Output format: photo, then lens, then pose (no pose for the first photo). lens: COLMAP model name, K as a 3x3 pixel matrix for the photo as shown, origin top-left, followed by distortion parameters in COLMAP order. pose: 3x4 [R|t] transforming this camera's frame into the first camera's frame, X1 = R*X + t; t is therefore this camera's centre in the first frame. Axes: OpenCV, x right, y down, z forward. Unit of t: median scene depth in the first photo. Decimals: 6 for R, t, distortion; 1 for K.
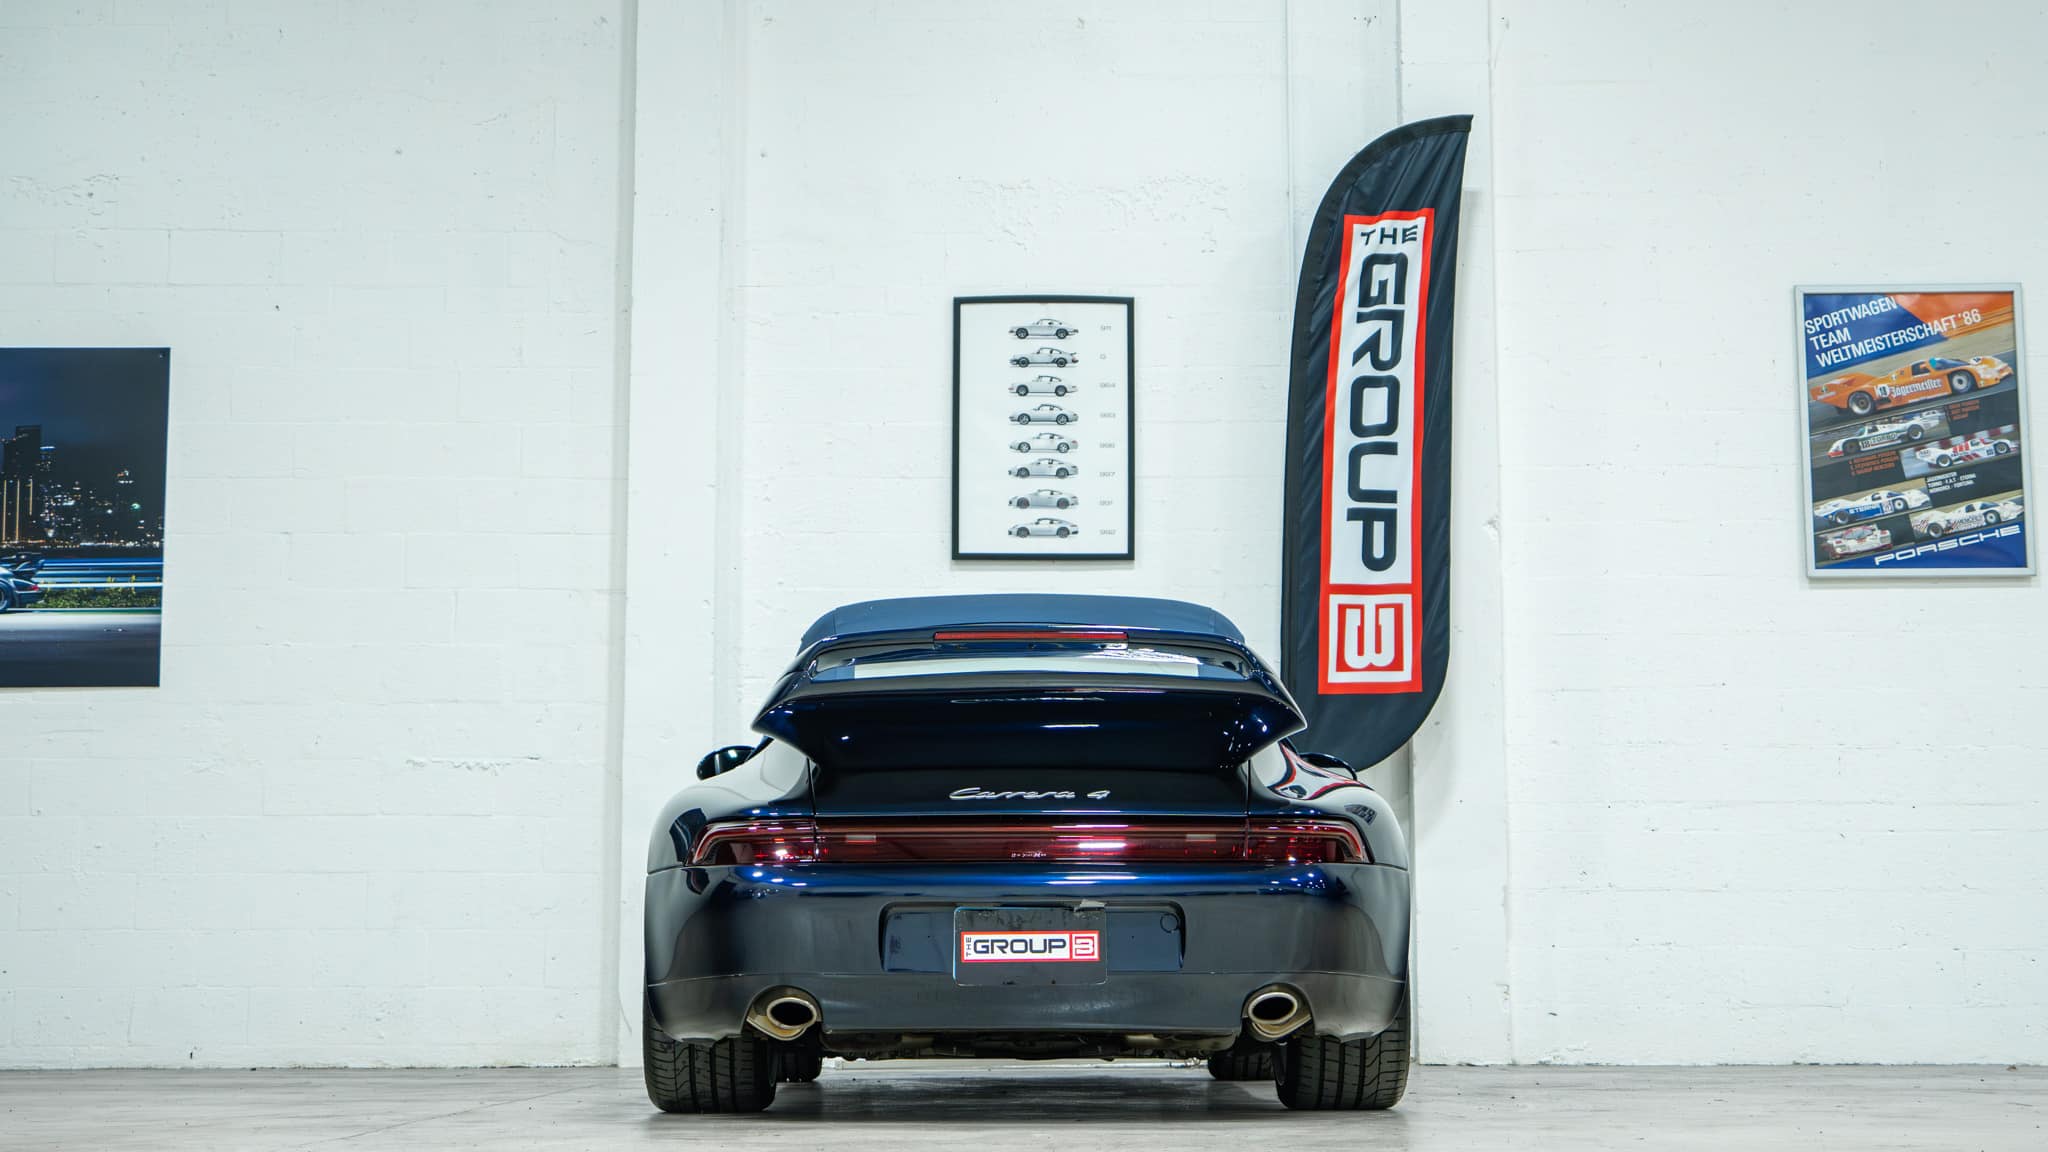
lens RADIAL K [[2961.8, 0, 1052.9], [0, 2961.8, 510.1], [0, 0, 1]] dist [0.031336, 0.000000]
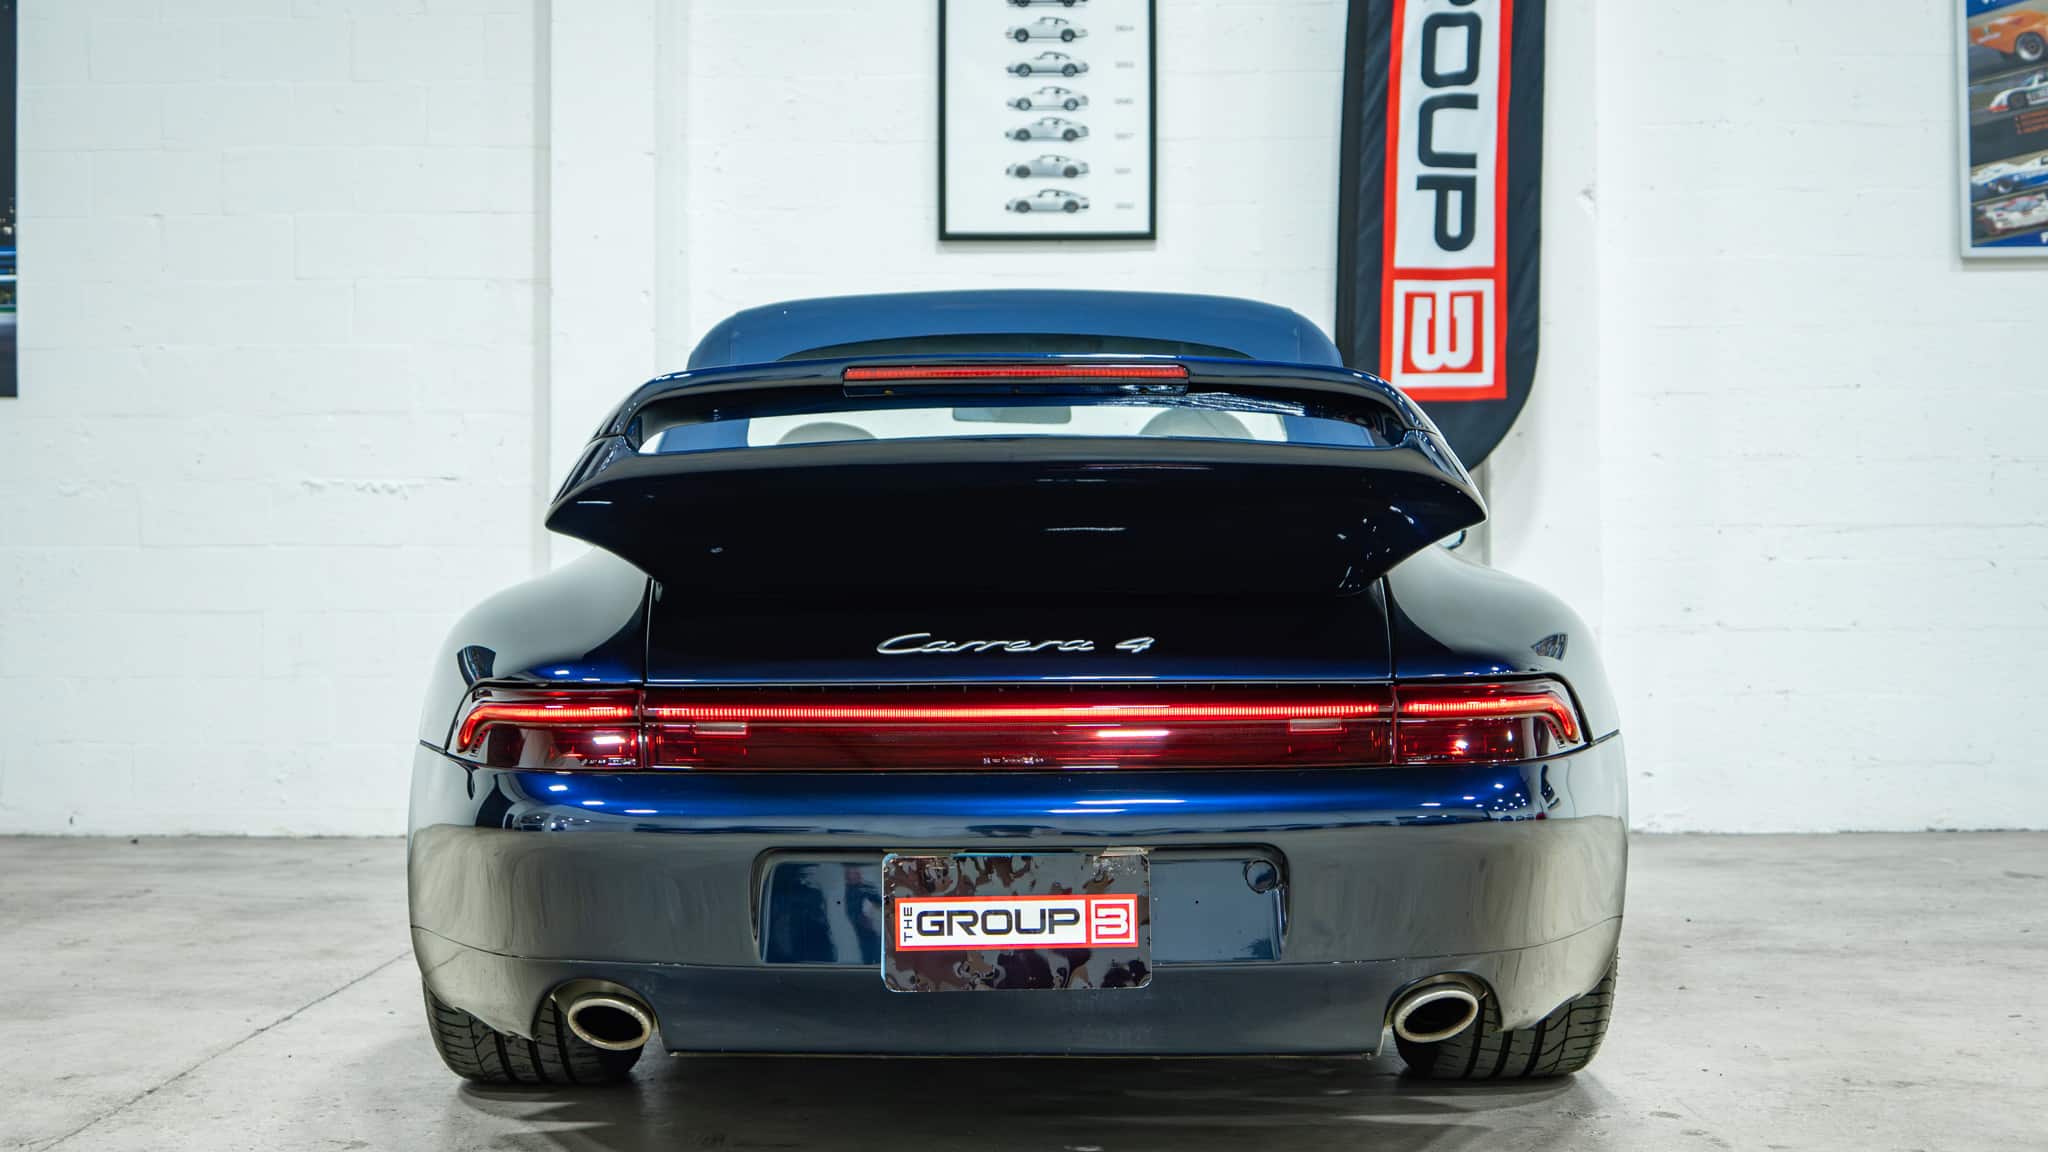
lens RADIAL K [[2492.7, 0, 994.2], [0, 2492.7, 537.2], [0, 0, 1]] dist [-0.046372, 0.000000]
pose [[0.999618, -0.003054, -0.027454, 0.000774], [0.006713, 0.990931, 0.134205, 0.005448], [0.026795, -0.134338, 0.990573, 0.294892]]
